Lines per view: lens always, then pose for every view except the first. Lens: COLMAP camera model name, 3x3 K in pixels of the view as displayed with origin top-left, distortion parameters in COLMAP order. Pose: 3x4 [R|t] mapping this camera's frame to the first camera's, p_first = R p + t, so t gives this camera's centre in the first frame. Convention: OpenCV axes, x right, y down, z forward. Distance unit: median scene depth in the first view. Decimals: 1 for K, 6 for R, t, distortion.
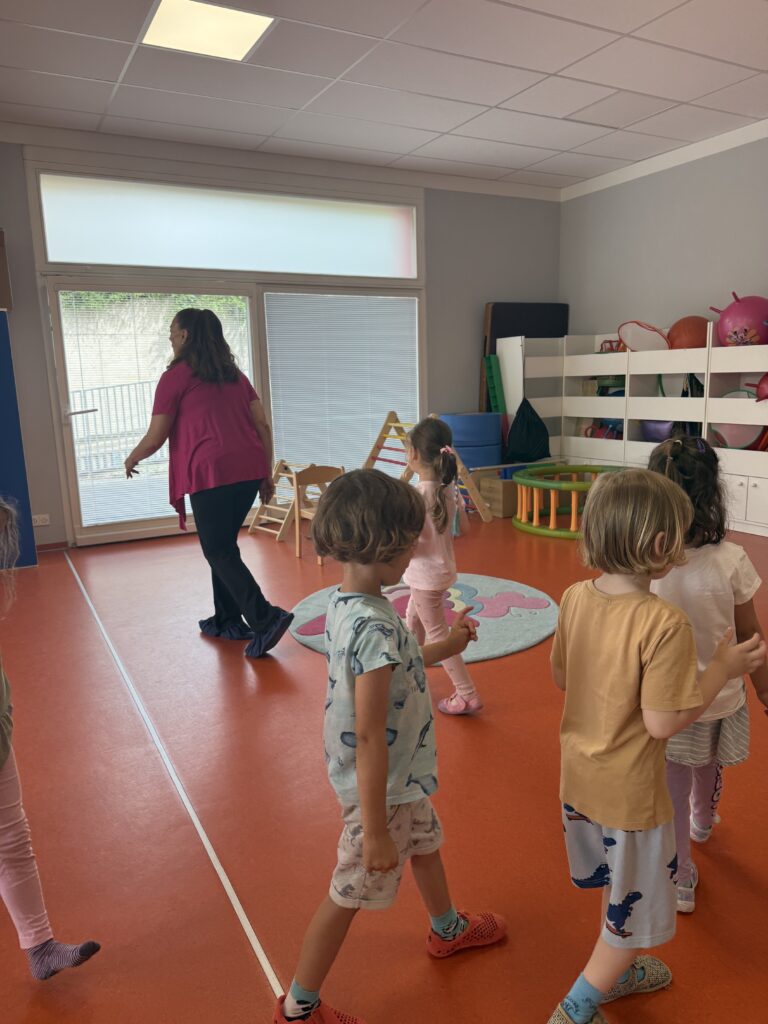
lens RADIAL K [[735.3, 0, 381.9], [0, 735.3, 515.3], [0, 0, 1]] dist [0.048704, -0.072398]
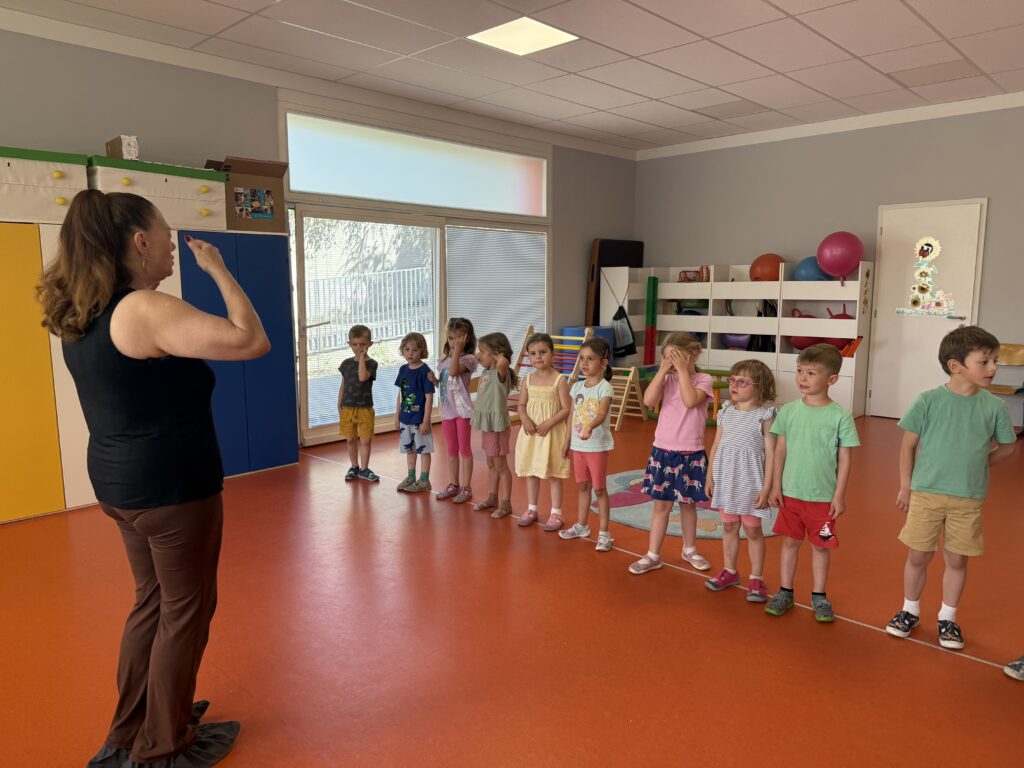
lens RADIAL K [[725.6, 0, 516.4], [0, 725.6, 386.7], [0, 0, 1]] dist [0.076427, -0.158208]
pose [[0.951083, -0.019038, 0.308349, -0.395002], [0.035940, 0.998141, -0.049228, 0.016123], [-0.306838, 0.057902, 0.949999, -0.112641]]
